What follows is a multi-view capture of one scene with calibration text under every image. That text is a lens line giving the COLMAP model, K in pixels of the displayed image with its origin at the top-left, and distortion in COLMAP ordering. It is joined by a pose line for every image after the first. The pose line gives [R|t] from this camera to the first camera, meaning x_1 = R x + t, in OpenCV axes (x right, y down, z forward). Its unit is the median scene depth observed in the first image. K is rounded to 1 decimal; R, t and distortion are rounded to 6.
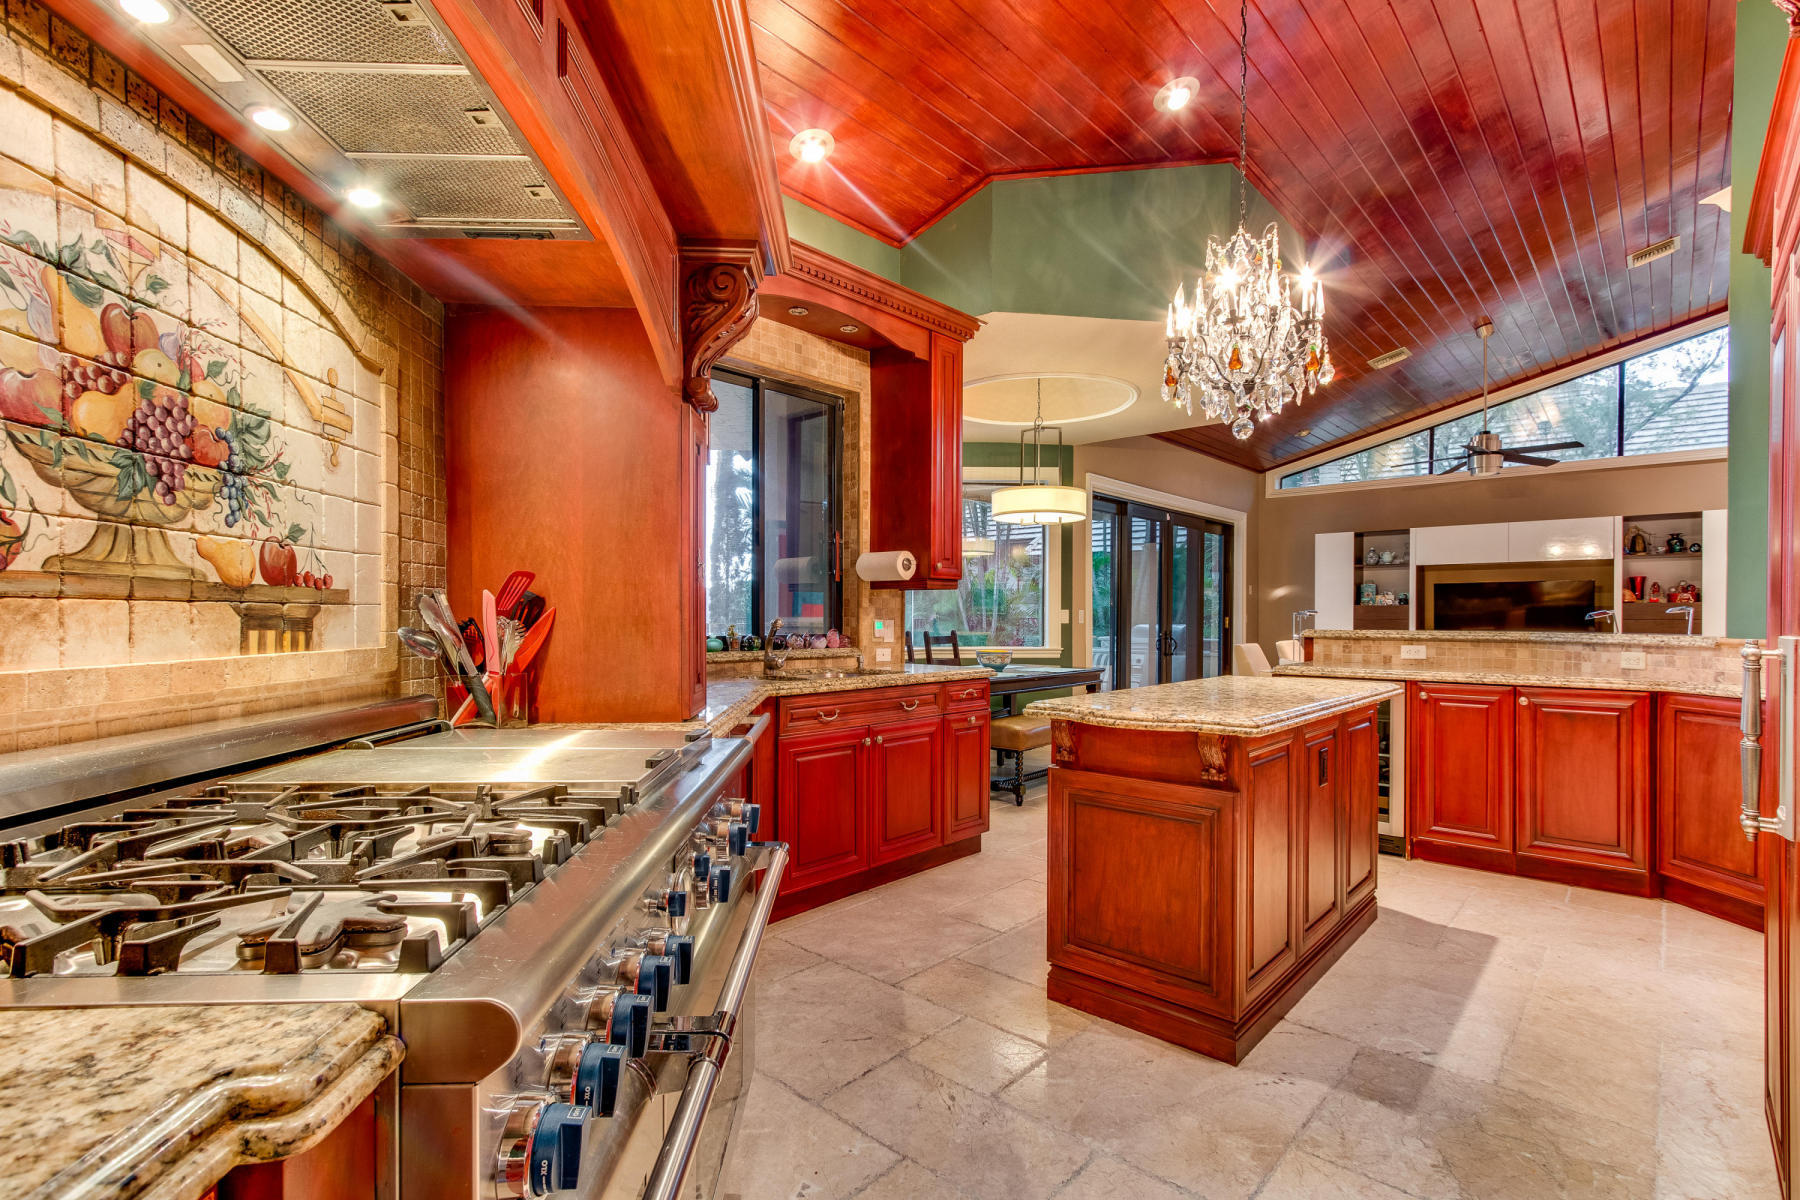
lens RADIAL K [[829.8, 0, 908.8], [0, 829.8, 614.9], [0, 0, 1]] dist [-0.004320, 0.000101]
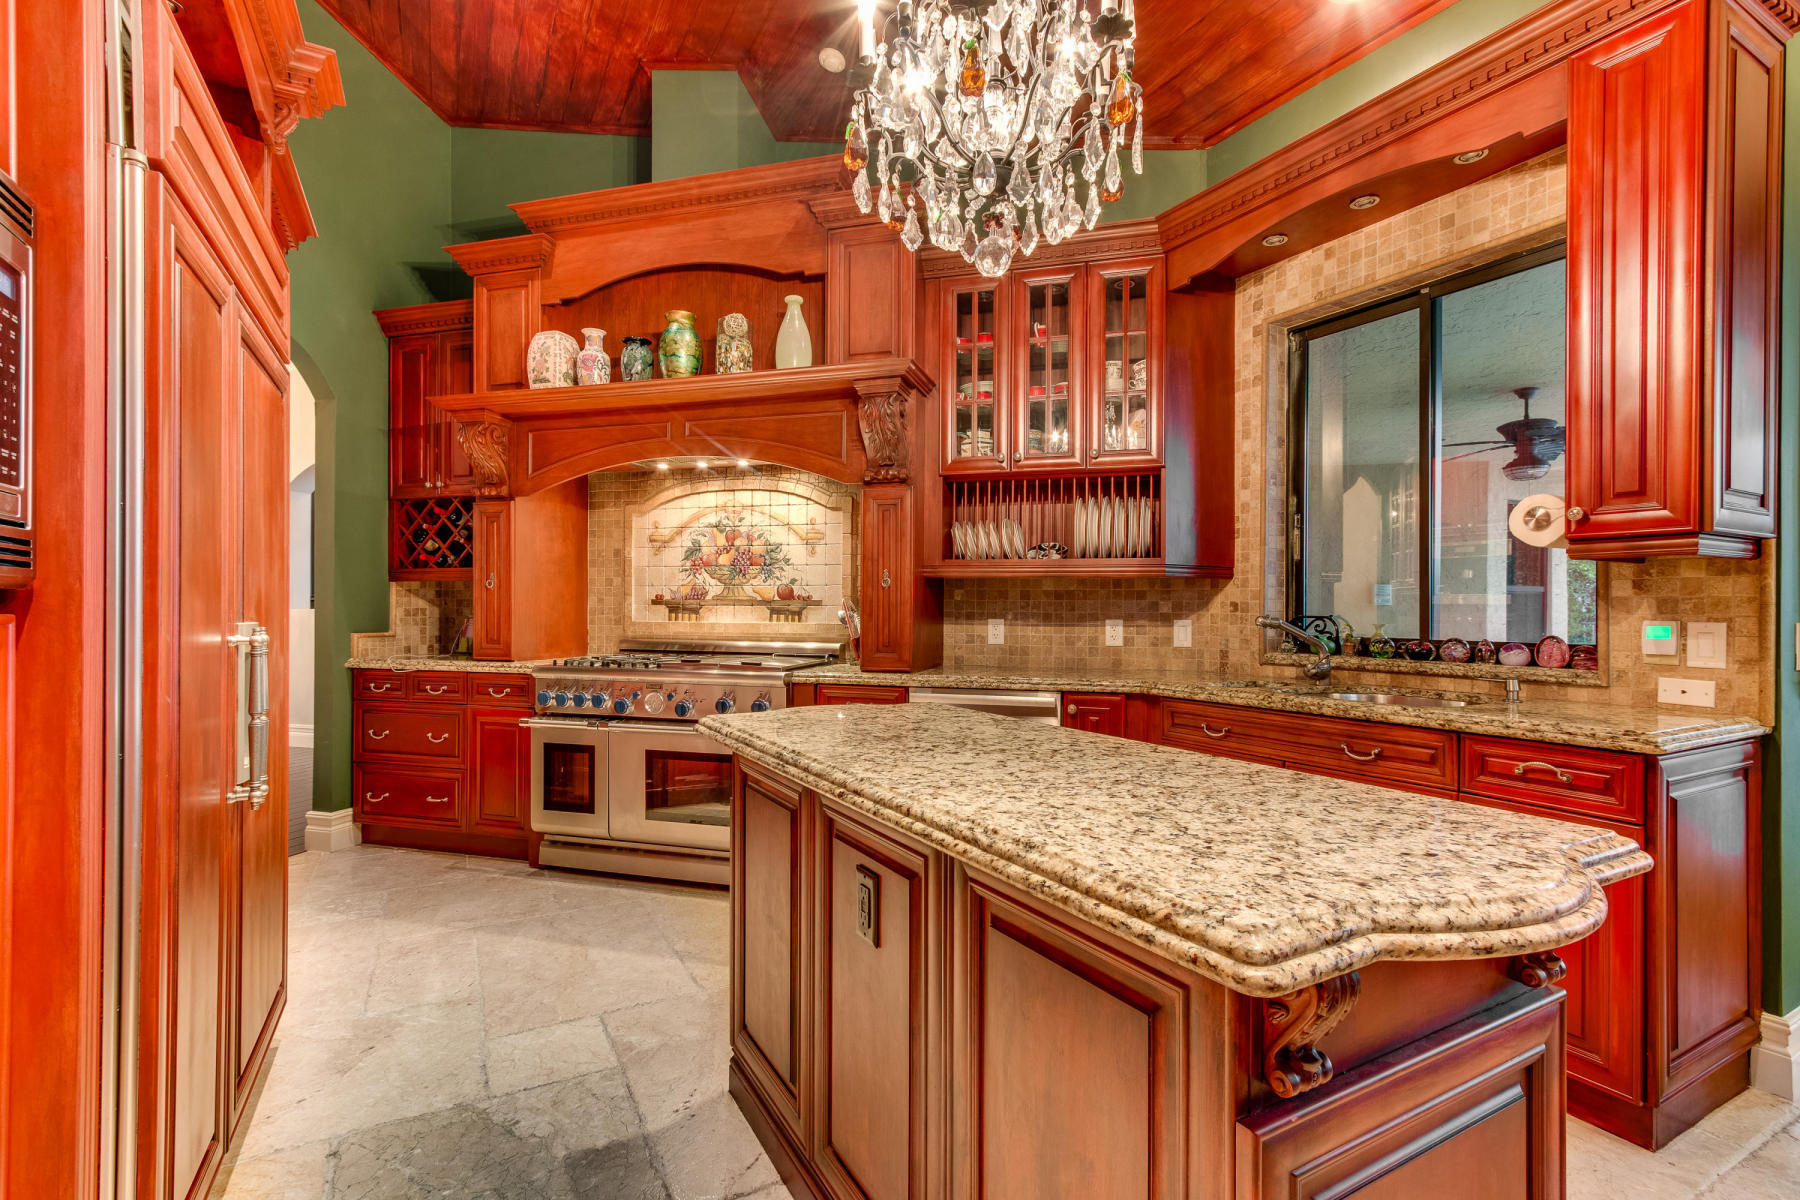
lens RADIAL K [[829.8, 0, 899.7], [0, 829.8, 603.9], [0, 0, 1]] dist [-0.004320, 0.000101]
pose [[-0.317857, -0.008241, -0.948103, 1.854973], [-0.003178, 0.999966, -0.007627, 0.000558], [0.948133, 0.000589, -0.317872, 2.236759]]
